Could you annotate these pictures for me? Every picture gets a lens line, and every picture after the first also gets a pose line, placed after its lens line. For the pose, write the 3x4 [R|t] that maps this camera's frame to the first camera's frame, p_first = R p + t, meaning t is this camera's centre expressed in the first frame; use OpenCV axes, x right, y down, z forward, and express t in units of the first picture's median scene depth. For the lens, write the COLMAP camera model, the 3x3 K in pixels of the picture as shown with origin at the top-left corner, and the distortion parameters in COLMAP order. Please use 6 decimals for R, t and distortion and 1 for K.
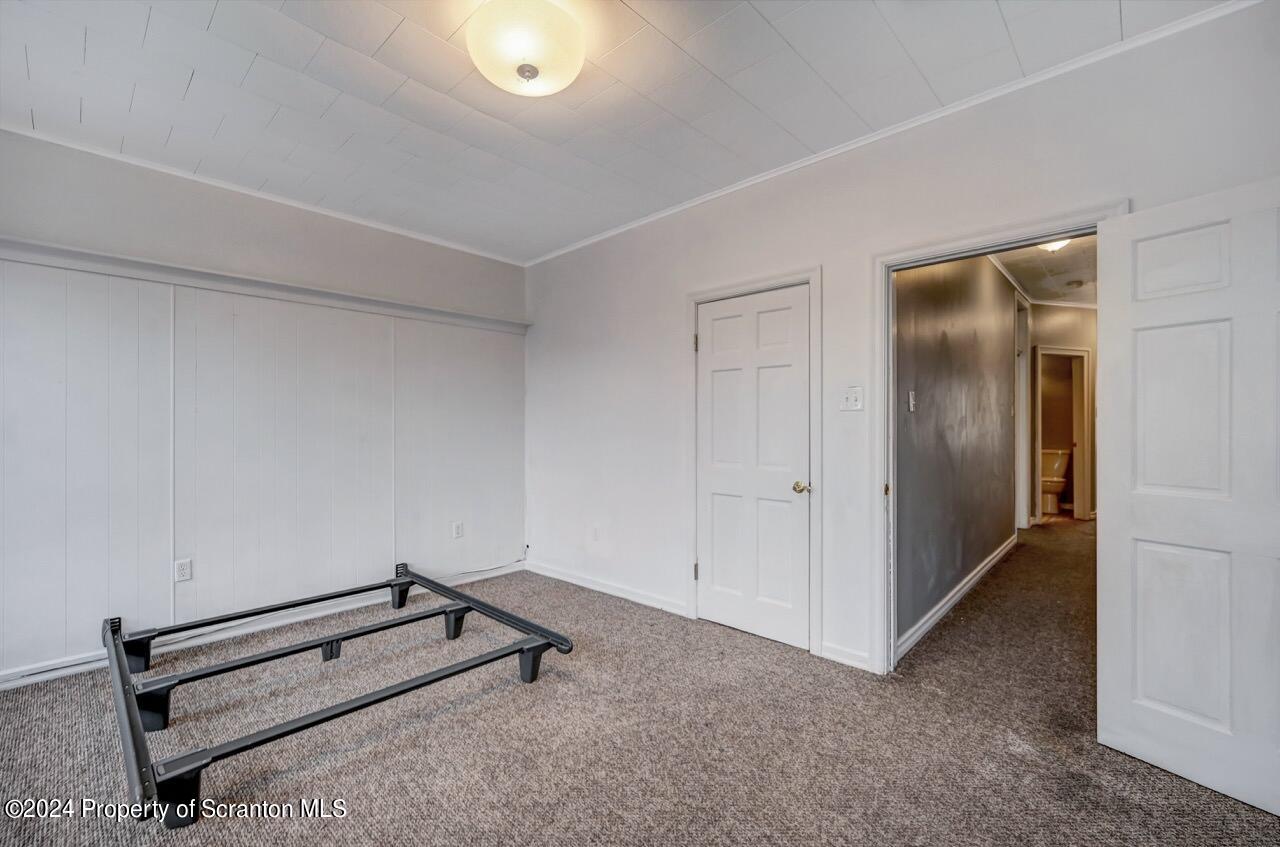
lens RADIAL K [[524.0, 0, 640.0], [0, 524.0, 420.0], [0, 0, 1]] dist [0.000562, 0.000136]
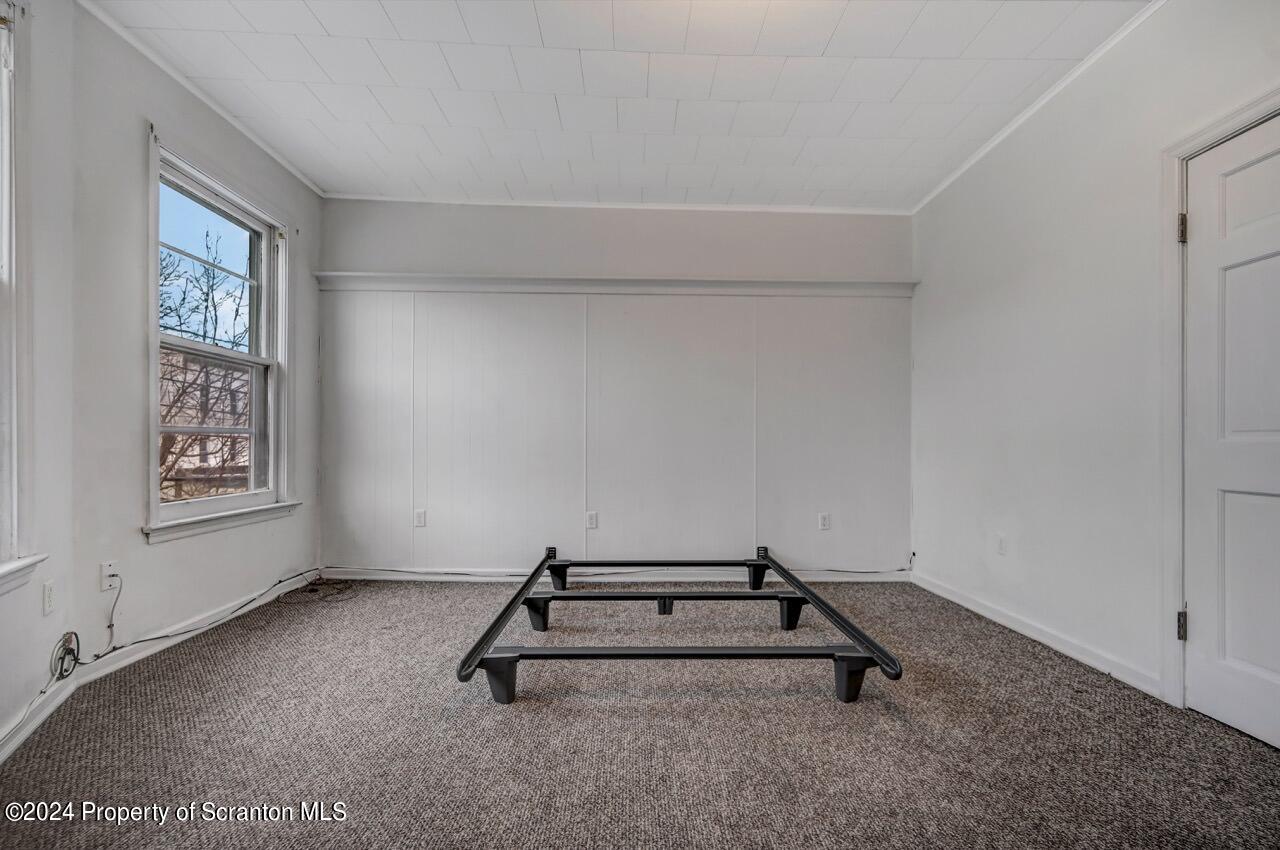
lens RADIAL K [[524.0, 0, 652.1], [0, 524.0, 439.7], [0, 0, 1]] dist [0.000562, 0.000136]
pose [[0.709168, -0.002884, -0.705034, 0.121957], [0.006160, 0.999979, 0.002106, 0.097554], [0.705013, -0.005836, 0.709171, 0.222777]]
